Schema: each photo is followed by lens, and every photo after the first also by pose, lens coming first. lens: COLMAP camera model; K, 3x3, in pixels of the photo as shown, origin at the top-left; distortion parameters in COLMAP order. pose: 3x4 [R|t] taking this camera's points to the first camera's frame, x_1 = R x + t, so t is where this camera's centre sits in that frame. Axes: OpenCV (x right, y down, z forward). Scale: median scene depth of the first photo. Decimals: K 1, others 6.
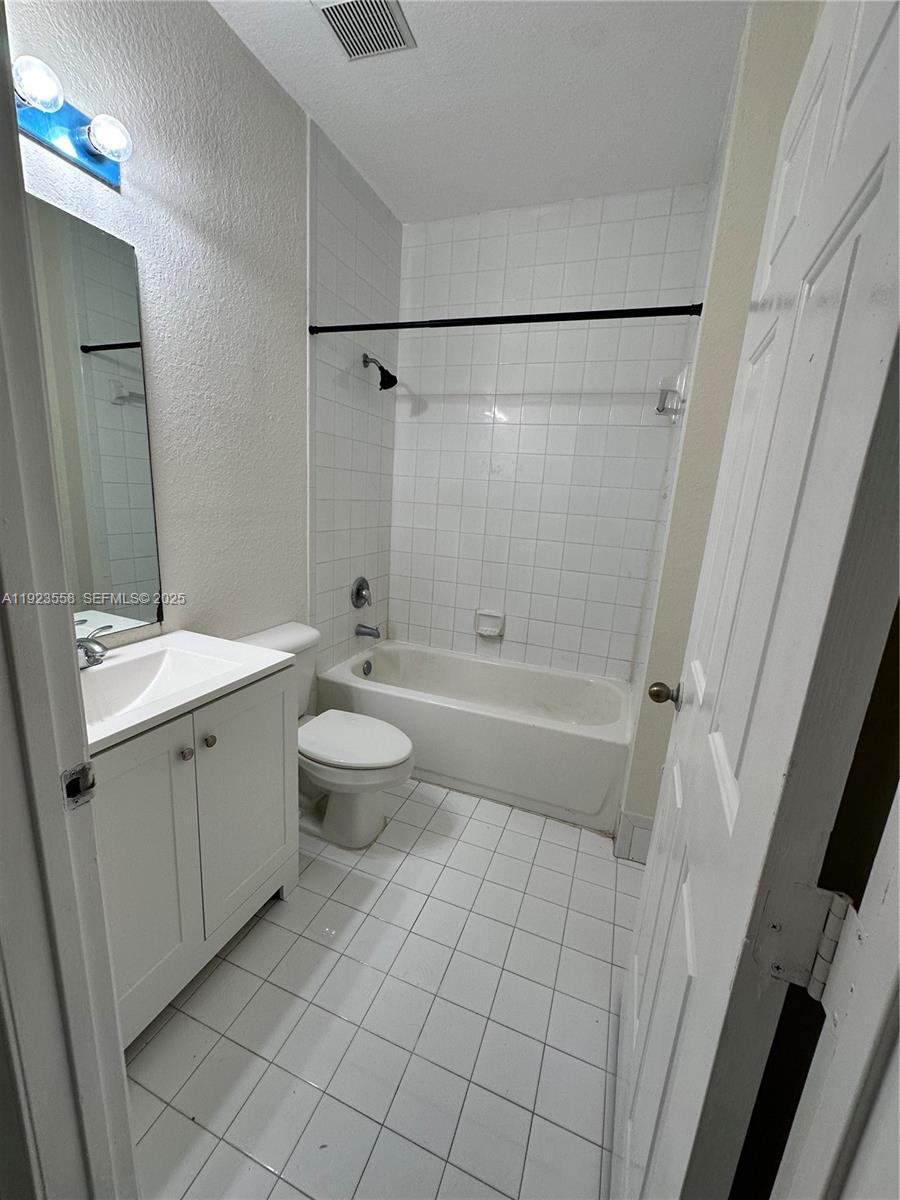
lens RADIAL K [[474.8, 0, 460.0], [0, 474.8, 603.3], [0, 0, 1]] dist [0.004515, -0.003119]
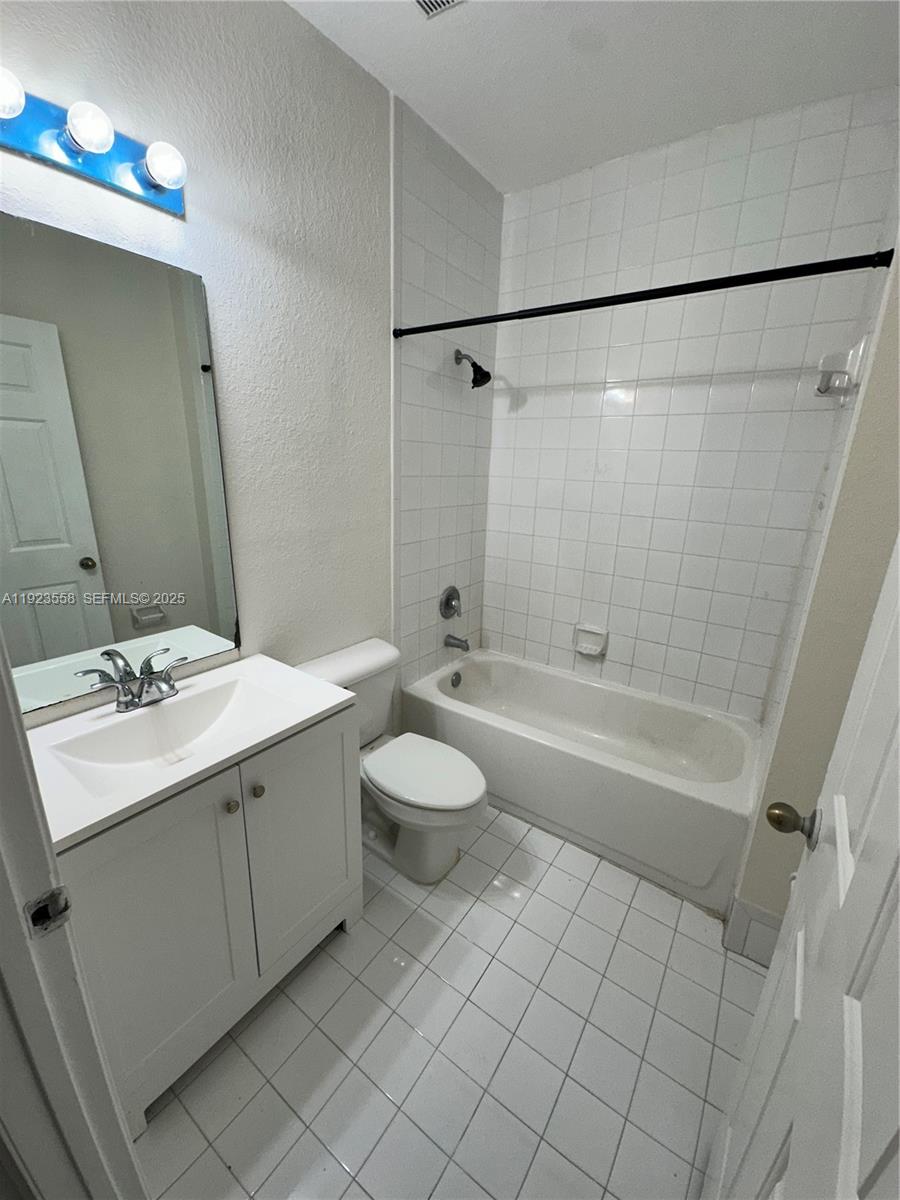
lens RADIAL K [[474.8, 0, 458.8], [0, 474.8, 604.6], [0, 0, 1]] dist [0.004515, -0.003119]
pose [[0.968880, 0.038371, -0.244540, 0.060829], [-0.027120, 0.998420, 0.049211, -0.095911], [0.246042, -0.041048, 0.968390, 0.108836]]
